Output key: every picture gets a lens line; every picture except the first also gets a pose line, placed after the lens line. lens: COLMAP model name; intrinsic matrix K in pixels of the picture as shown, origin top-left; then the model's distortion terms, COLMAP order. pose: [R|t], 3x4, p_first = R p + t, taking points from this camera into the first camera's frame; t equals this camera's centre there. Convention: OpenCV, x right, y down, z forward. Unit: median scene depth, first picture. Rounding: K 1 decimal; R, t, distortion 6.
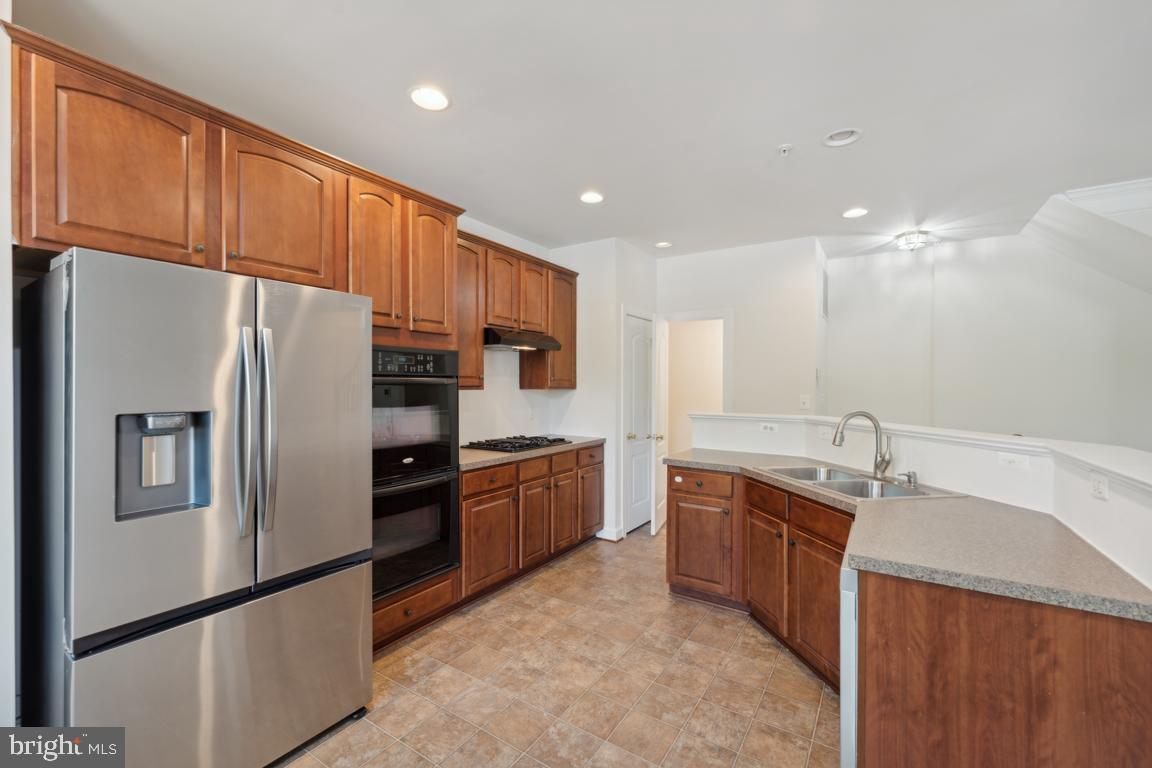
lens RADIAL K [[478.2, 0, 578.9], [0, 478.2, 380.8], [0, 0, 1]] dist [0.001296, 0.000076]
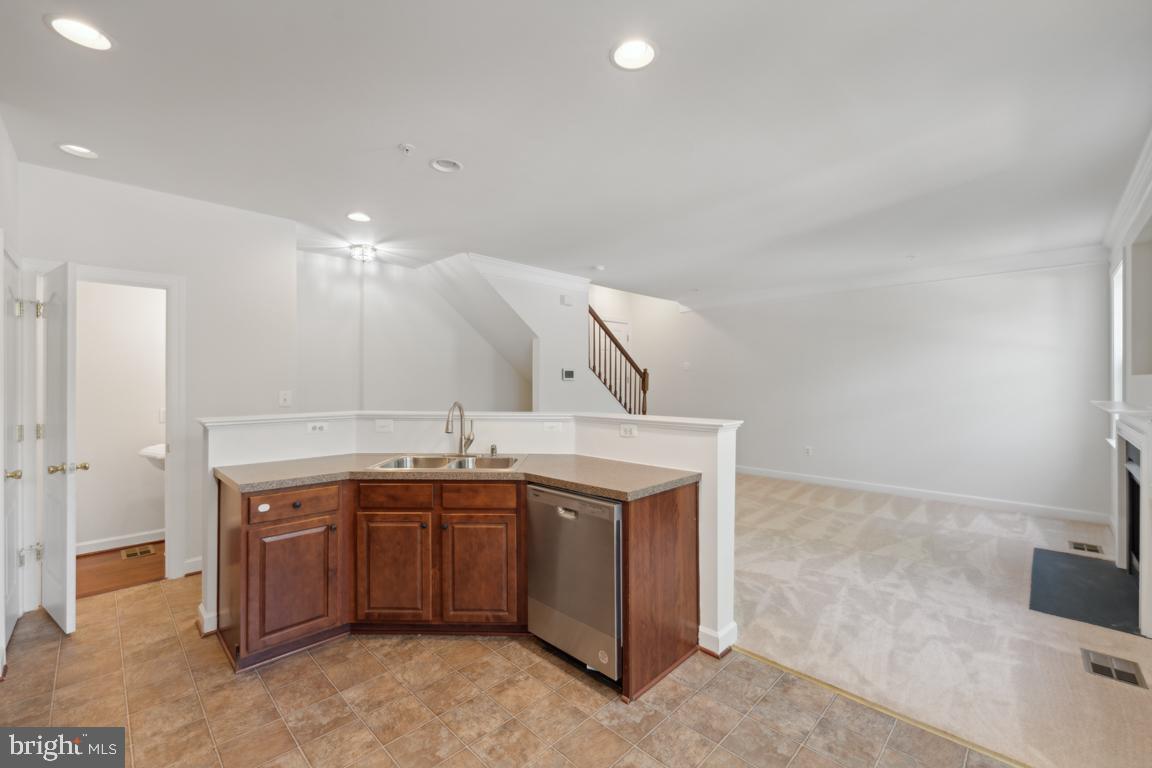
lens RADIAL K [[469.6, 0, 575.5], [0, 469.6, 375.7], [0, 0, 1]] dist [0.000088, -0.000175]
pose [[0.212028, 0.005951, 0.977245, -0.425730], [-0.007777, 0.999960, -0.004402, 0.000140], [-0.977233, -0.006667, 0.212066, 0.393547]]
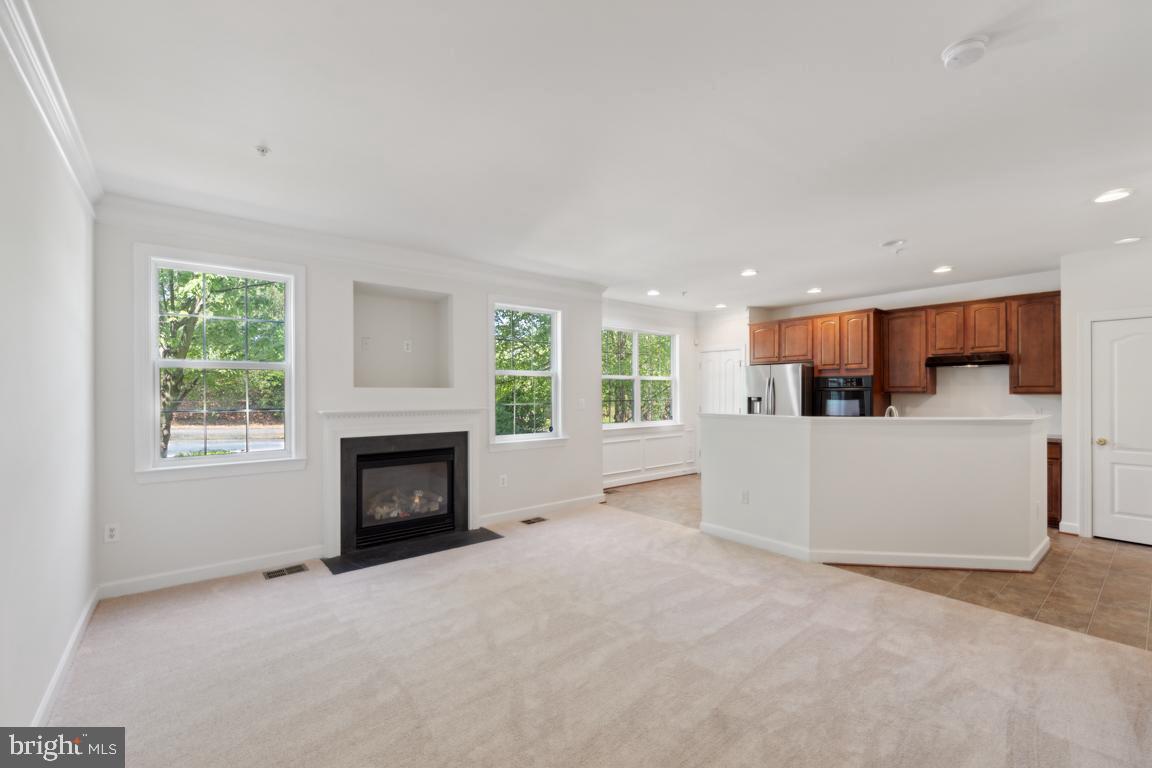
lens RADIAL K [[478.2, 0, 578.9], [0, 478.2, 380.8], [0, 0, 1]] dist [0.001296, 0.000076]
pose [[-0.315630, -0.022910, -0.948606, 2.196425], [0.010023, 0.999572, -0.027476, 0.009192], [0.948830, -0.018180, -0.315265, 0.420522]]
